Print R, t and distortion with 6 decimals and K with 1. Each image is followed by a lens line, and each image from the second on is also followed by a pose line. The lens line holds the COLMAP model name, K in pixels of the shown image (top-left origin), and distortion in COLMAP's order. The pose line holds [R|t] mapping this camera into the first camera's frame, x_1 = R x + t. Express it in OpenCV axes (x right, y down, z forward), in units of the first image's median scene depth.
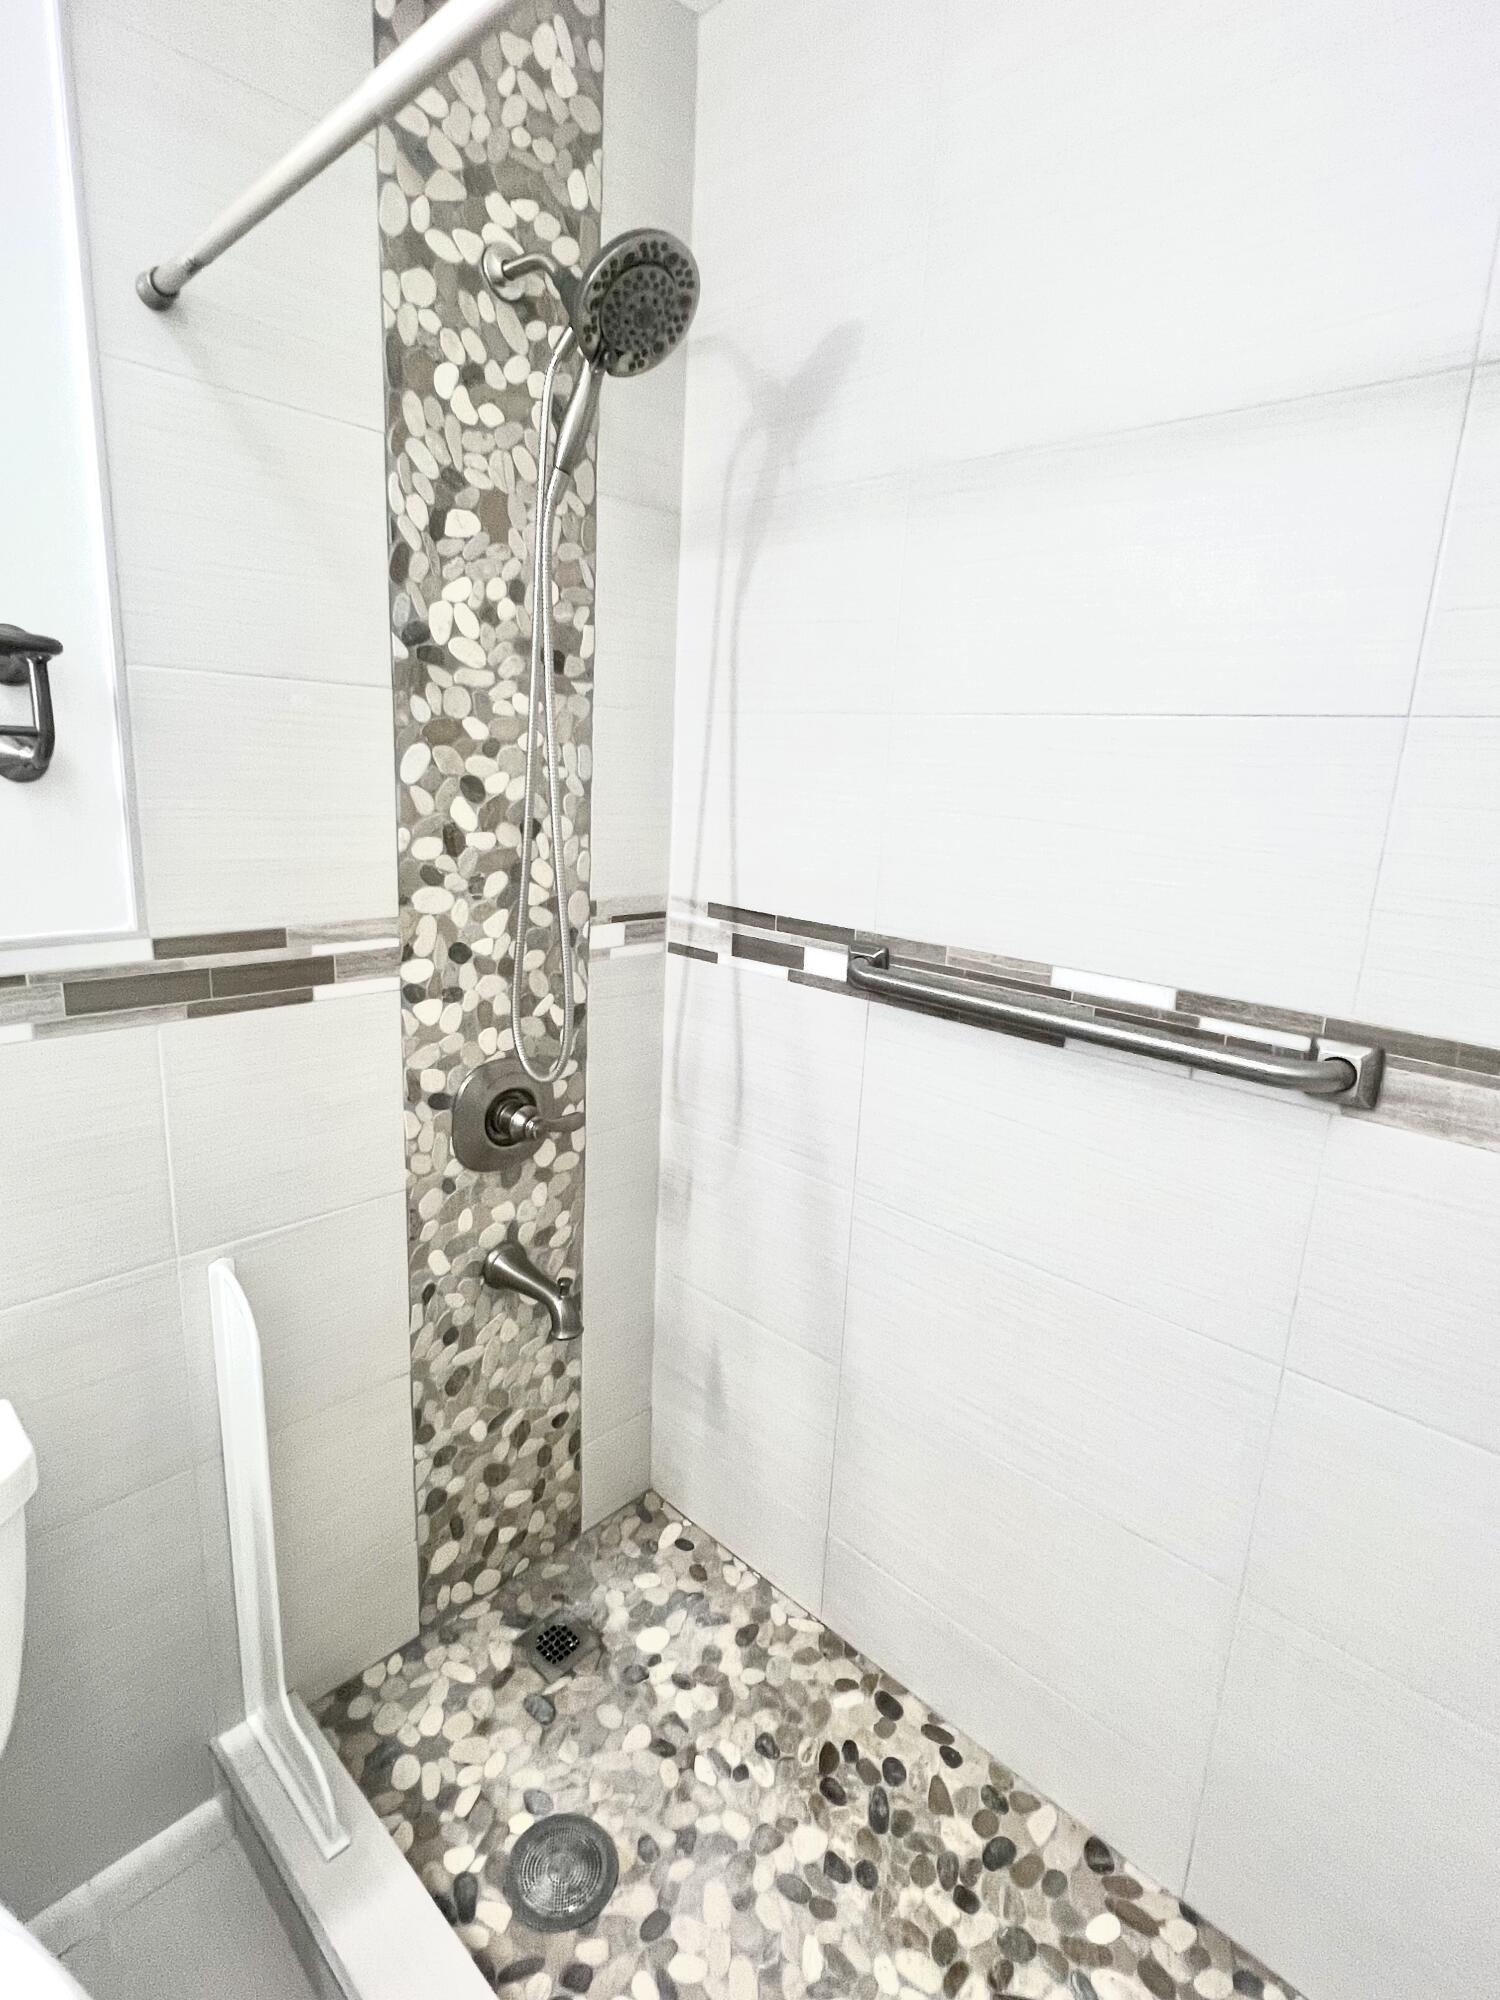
lens RADIAL K [[1010.9, 0, 735.5], [0, 1010.9, 995.2], [0, 0, 1]] dist [-0.002303, 0.000362]
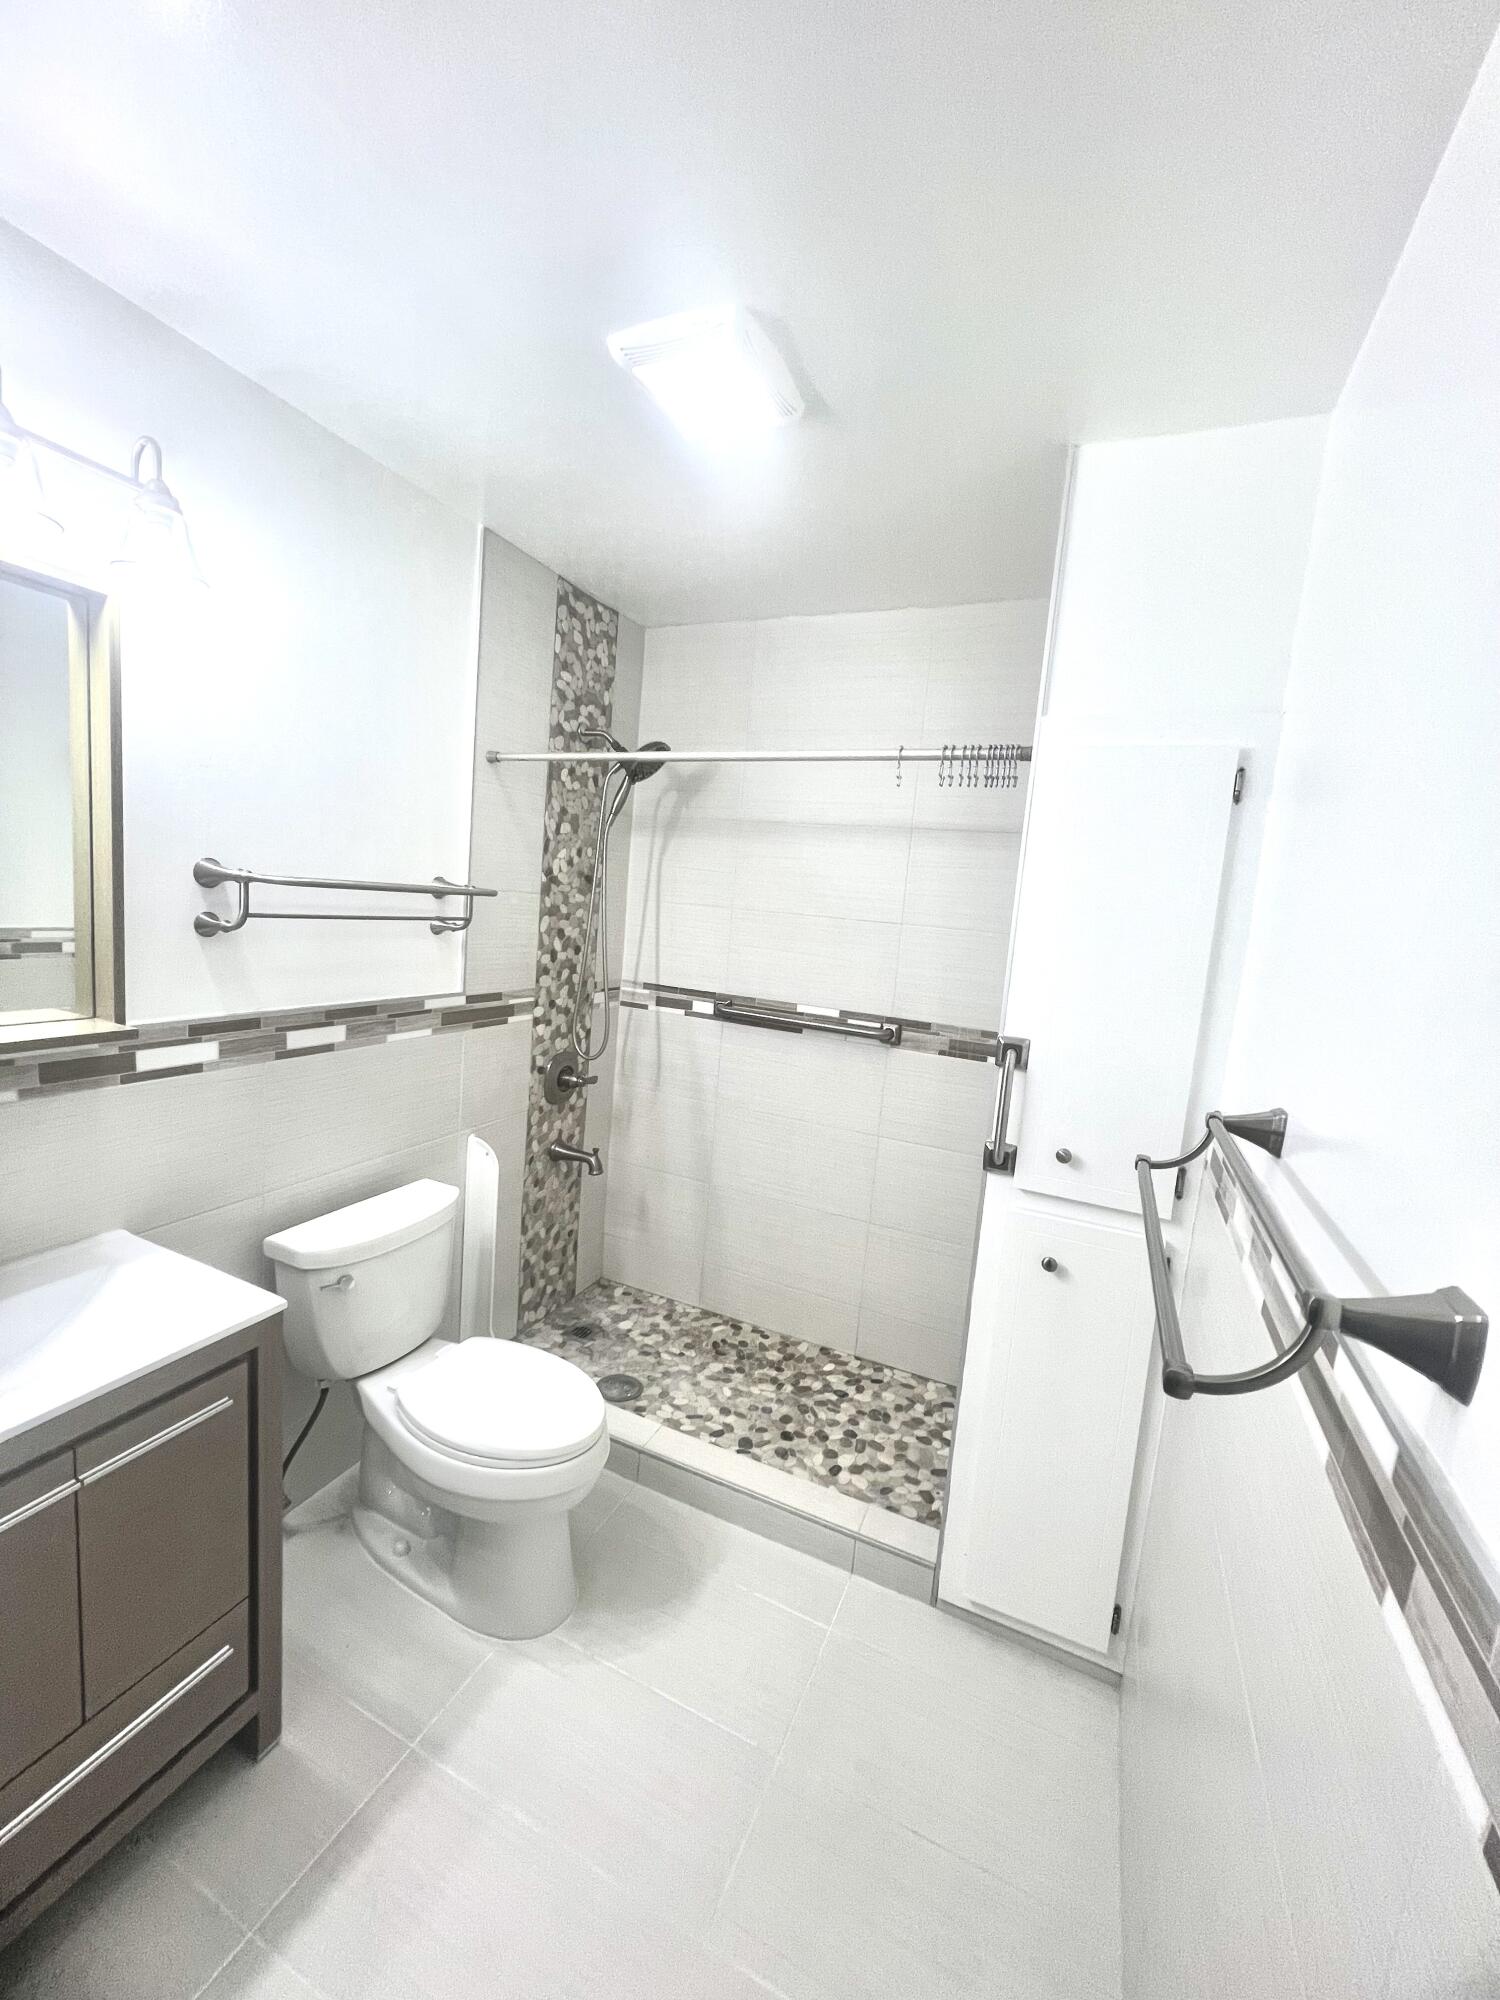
lens RADIAL K [[800.6, 0, 751.0], [0, 800.6, 1002.8], [0, 0, 1]] dist [-0.001390, -0.000433]
pose [[0.940791, -0.011483, 0.338791, -0.480895], [0.037330, 0.996857, -0.069875, 0.102549], [-0.336924, 0.078385, 0.938263, -0.887417]]
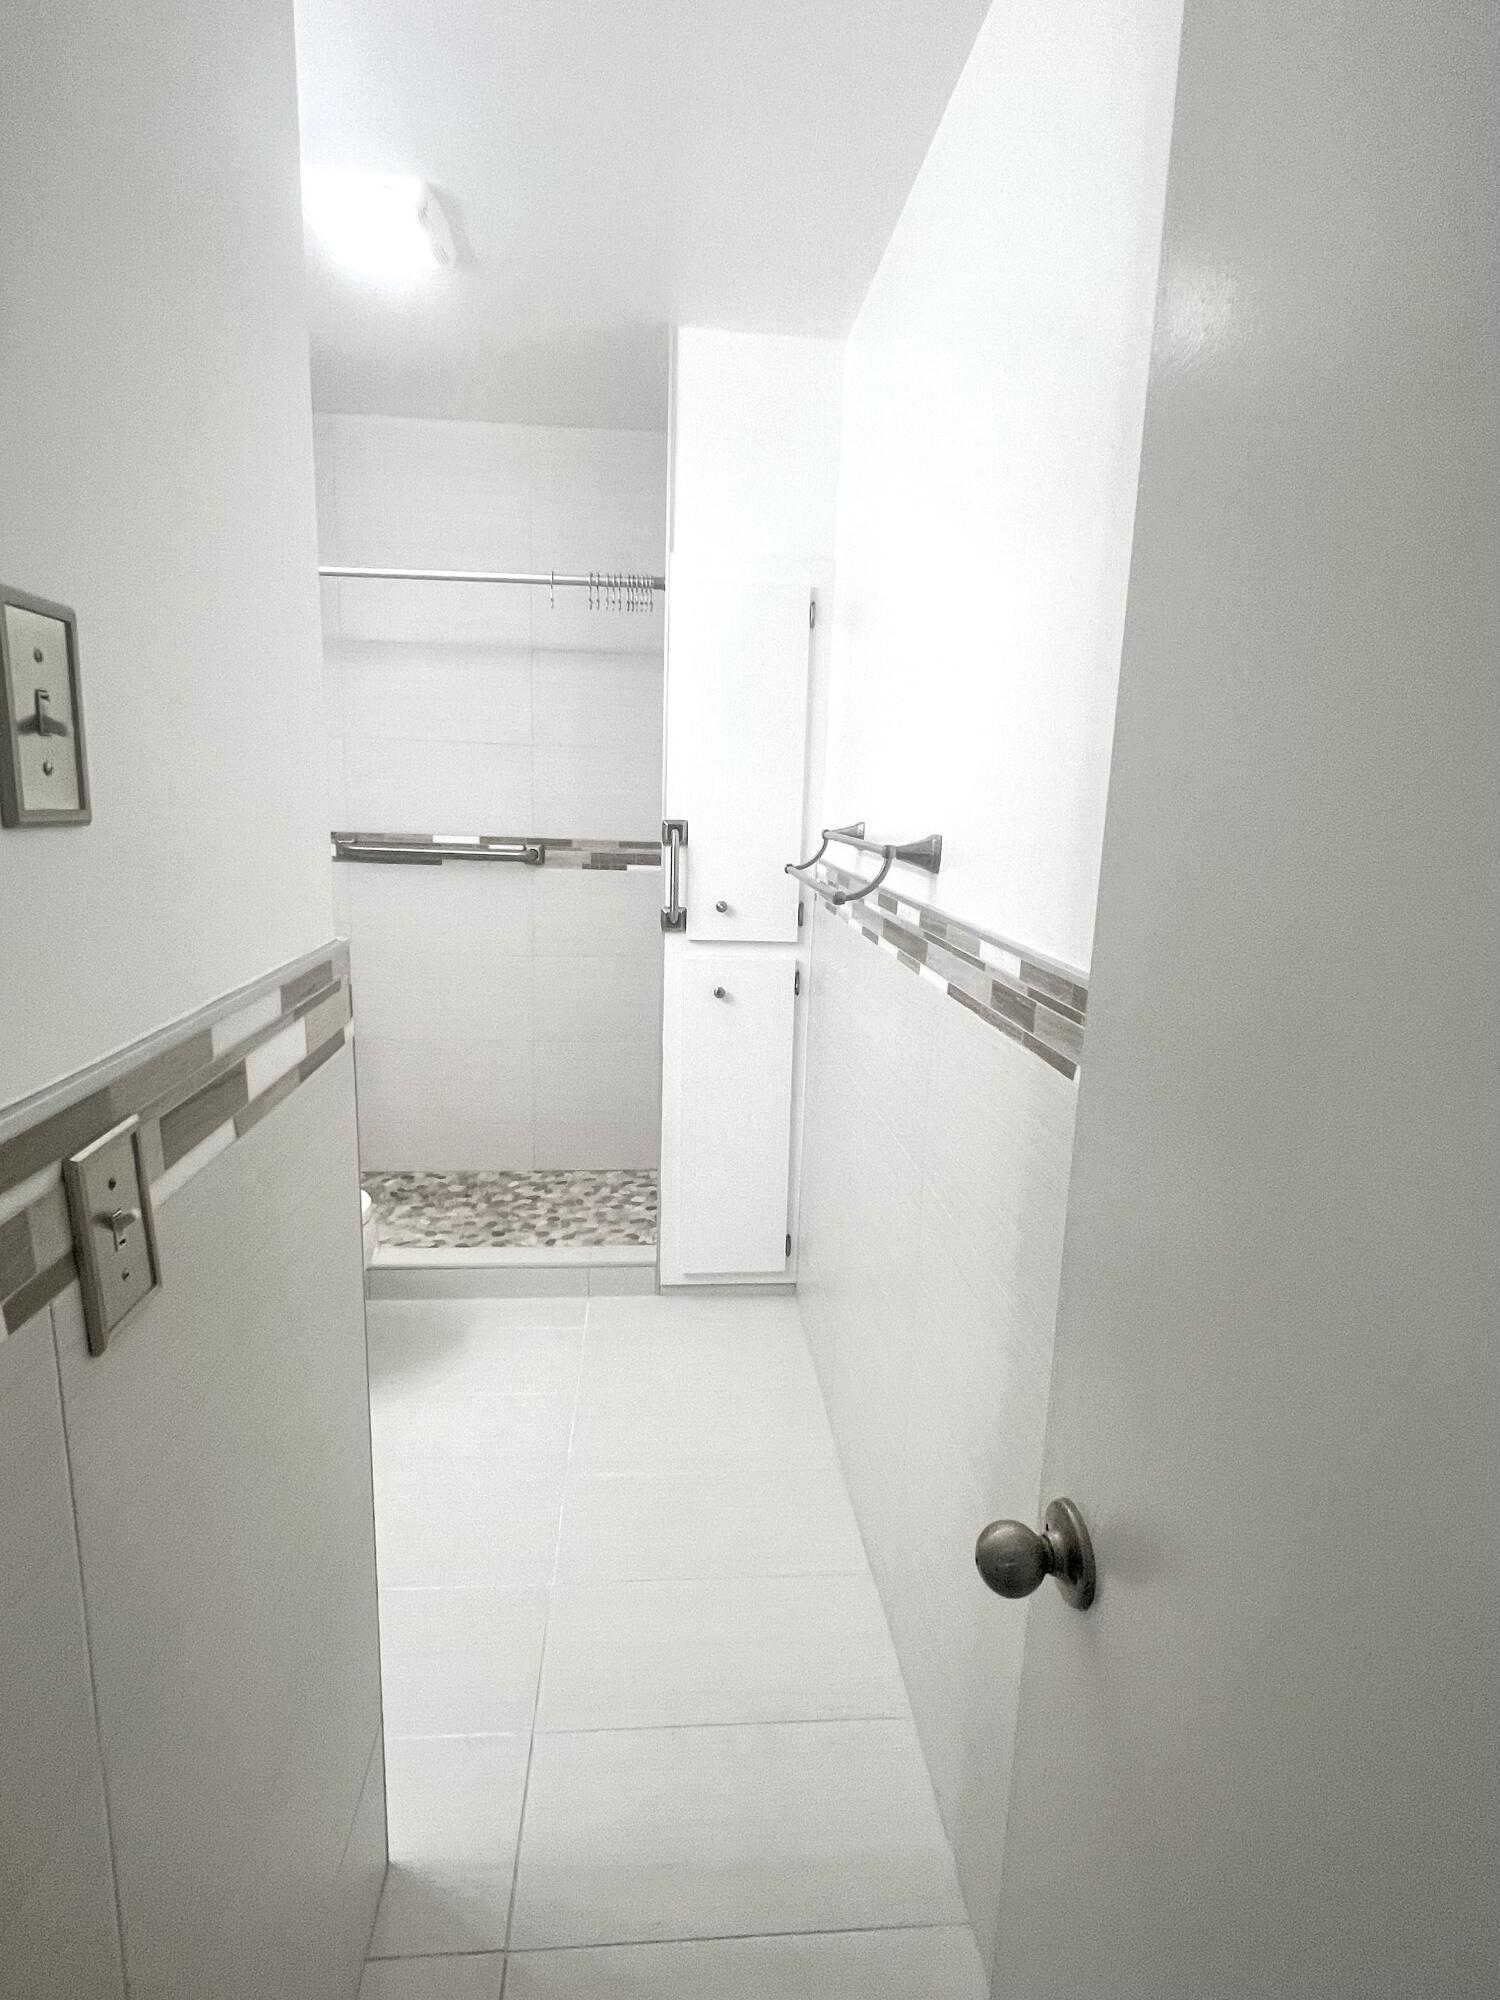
lens RADIAL K [[1010.9, 0, 742.6], [0, 1010.9, 998.8], [0, 0, 1]] dist [-0.002303, 0.000362]
pose [[0.659154, -0.175476, 0.731248, -1.048095], [0.164578, 0.982483, 0.087412, 0.266426], [-0.733778, 0.062730, 0.676487, -1.232199]]
